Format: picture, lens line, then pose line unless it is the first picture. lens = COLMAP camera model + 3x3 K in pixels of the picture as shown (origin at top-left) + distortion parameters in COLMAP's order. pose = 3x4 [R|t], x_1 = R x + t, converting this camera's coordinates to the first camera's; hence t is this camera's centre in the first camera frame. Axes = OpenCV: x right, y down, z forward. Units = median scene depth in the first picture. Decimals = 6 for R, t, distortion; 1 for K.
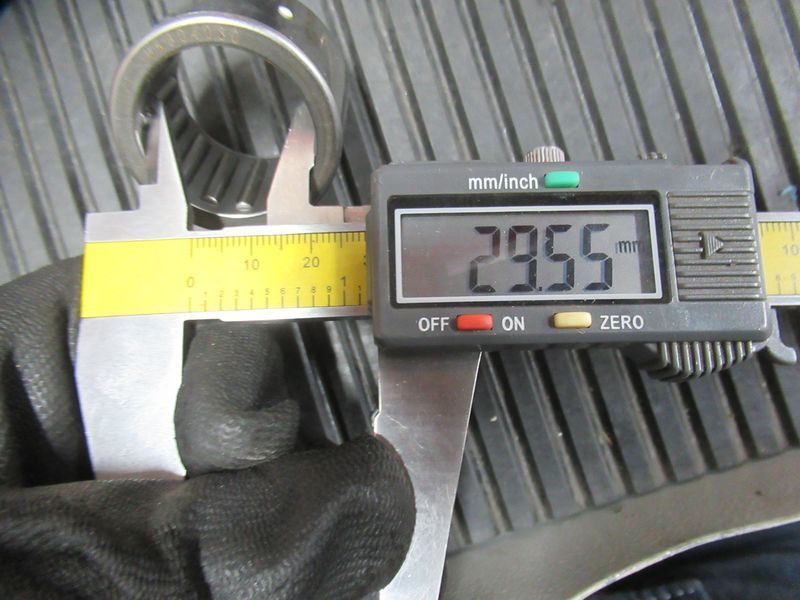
lens RADIAL K [[602.0, 0, 392.7], [0, 602.0, 274.5], [0, 0, 1]] dist [0.059823, -0.031258]
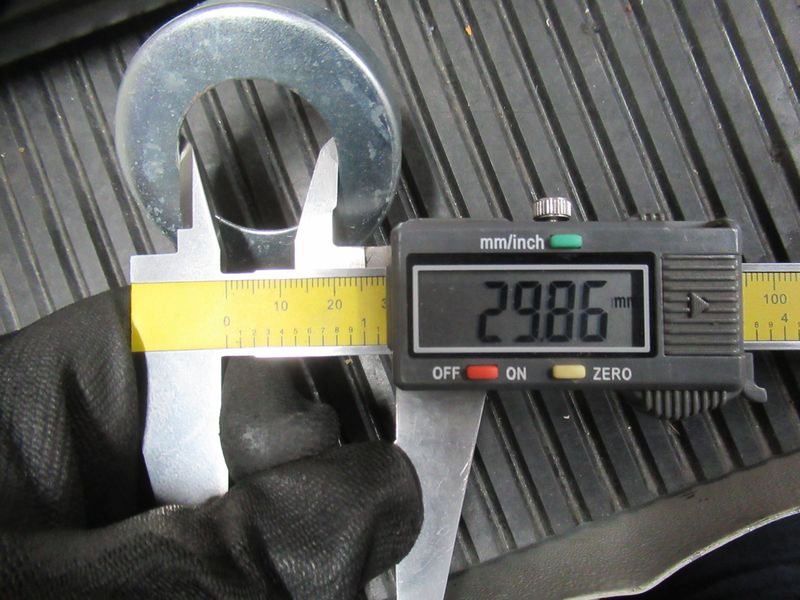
lens RADIAL K [[602.0, 0, 391.9], [0, 602.0, 289.4], [0, 0, 1]] dist [0.059823, -0.031258]
pose [[0.999930, 0.010790, -0.004933, -0.028418], [-0.009933, 0.988746, 0.149273, -0.232844], [0.006489, -0.149214, 0.988784, -0.094573]]
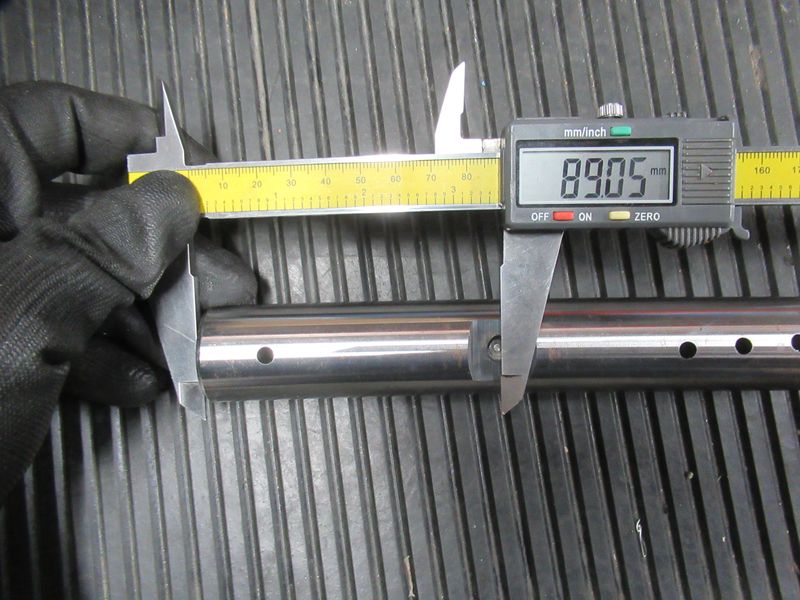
lens RADIAL K [[602.0, 0, 409.2], [0, 602.0, 281.0], [0, 0, 1]] dist [0.059823, -0.031258]
pose [[0.999208, 0.016829, -0.036071, -0.243143], [-0.007925, 0.972191, 0.234054, -0.143050], [0.039007, -0.233582, 0.971554, -0.771763]]
